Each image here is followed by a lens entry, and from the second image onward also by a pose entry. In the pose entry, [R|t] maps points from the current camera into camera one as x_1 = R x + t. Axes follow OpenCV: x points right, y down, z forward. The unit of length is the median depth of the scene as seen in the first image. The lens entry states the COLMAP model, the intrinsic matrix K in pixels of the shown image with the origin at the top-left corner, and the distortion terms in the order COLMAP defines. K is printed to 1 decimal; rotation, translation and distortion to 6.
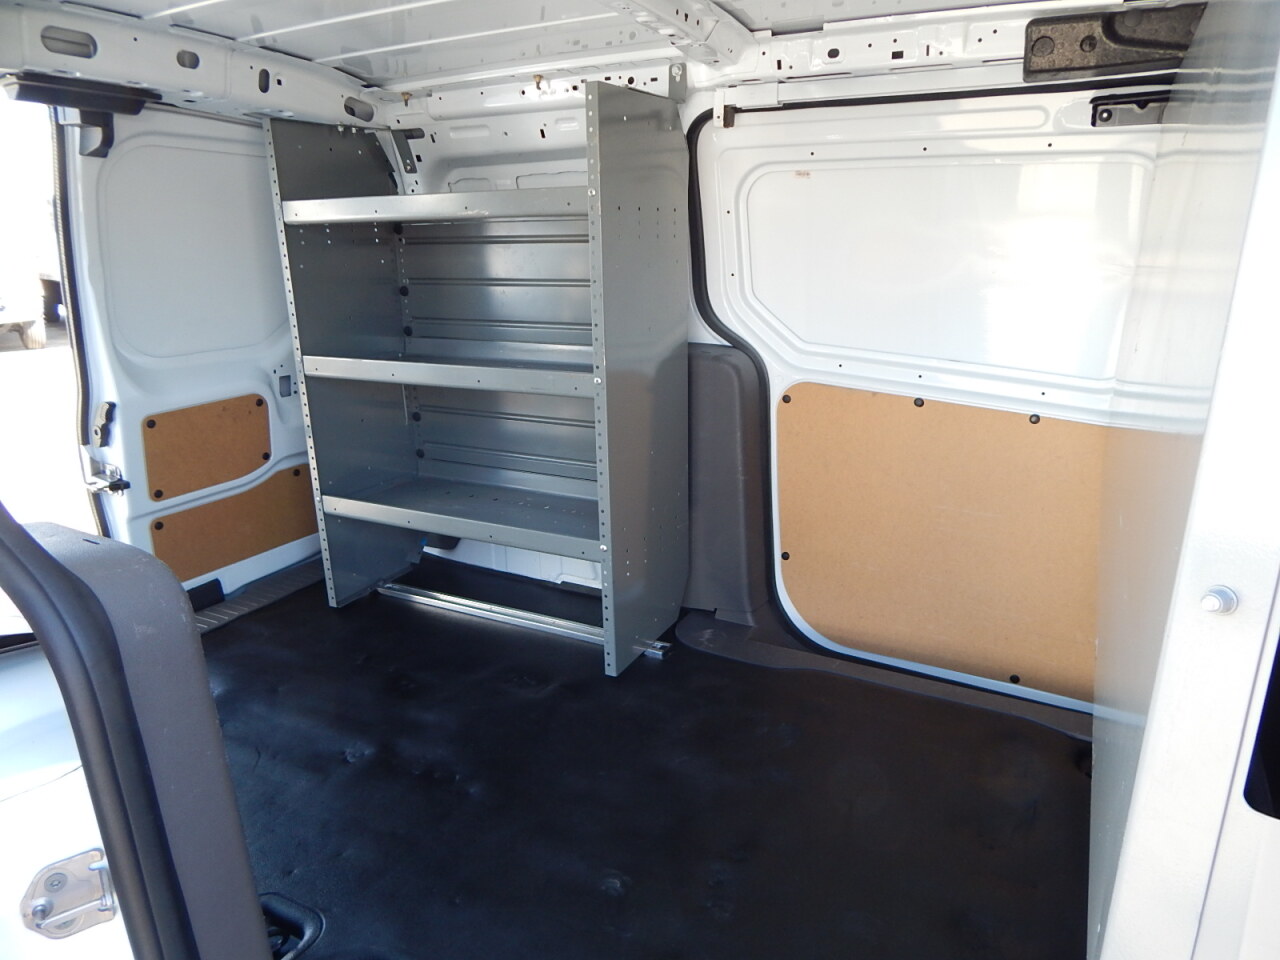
lens RADIAL K [[835.8, 0, 644.1], [0, 835.8, 469.1], [0, 0, 1]] dist [-0.001929, -0.006901]
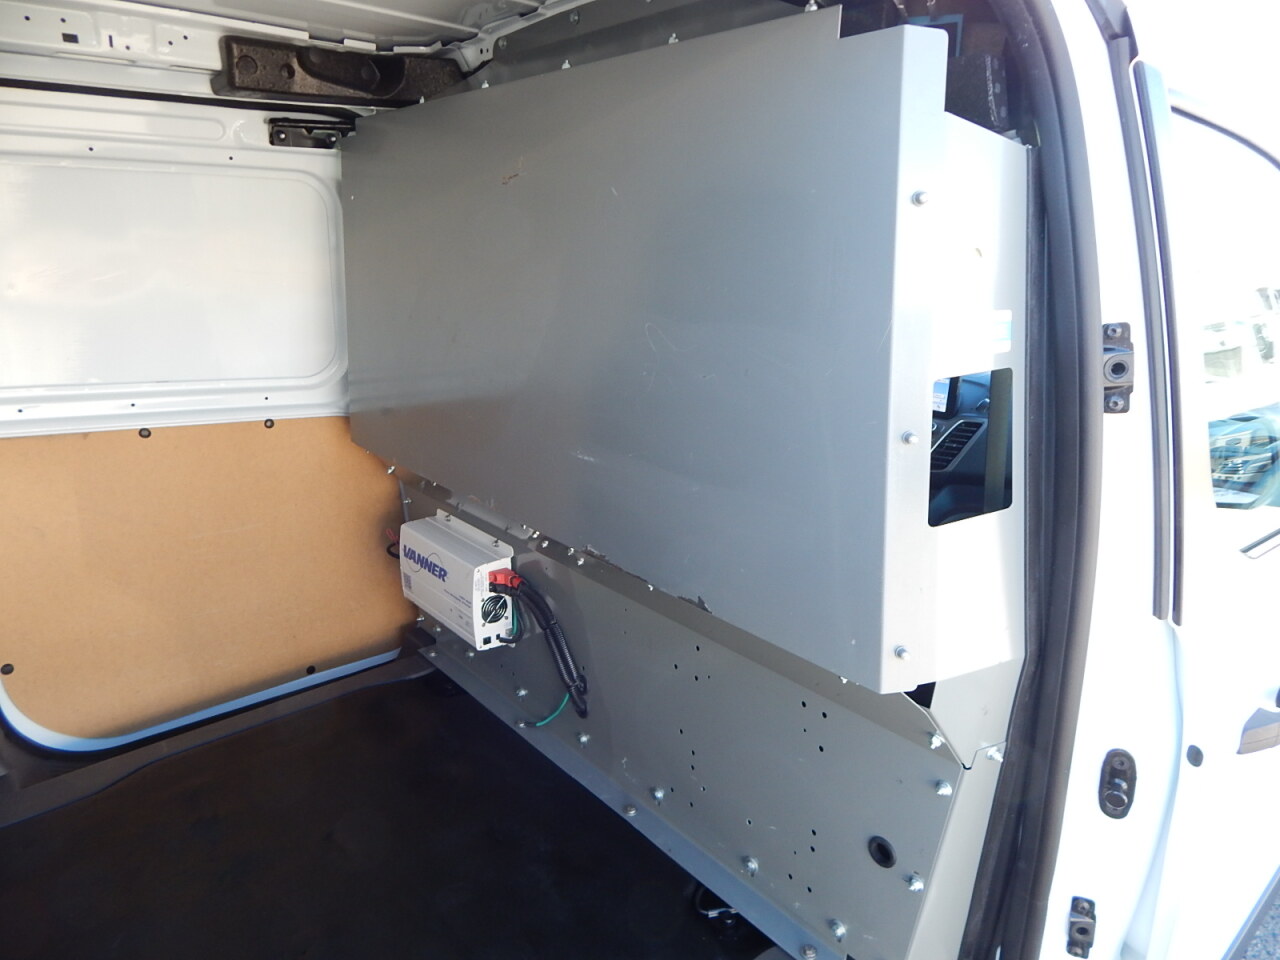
lens RADIAL K [[835.8, 0, 637.9], [0, 835.8, 469.9], [0, 0, 1]] dist [-0.001929, -0.006901]
pose [[0.364962, -0.243584, 0.898593, -0.297665], [0.249911, 0.955377, 0.157475, -0.051811], [-0.896854, 0.167096, 0.409551, 0.169310]]
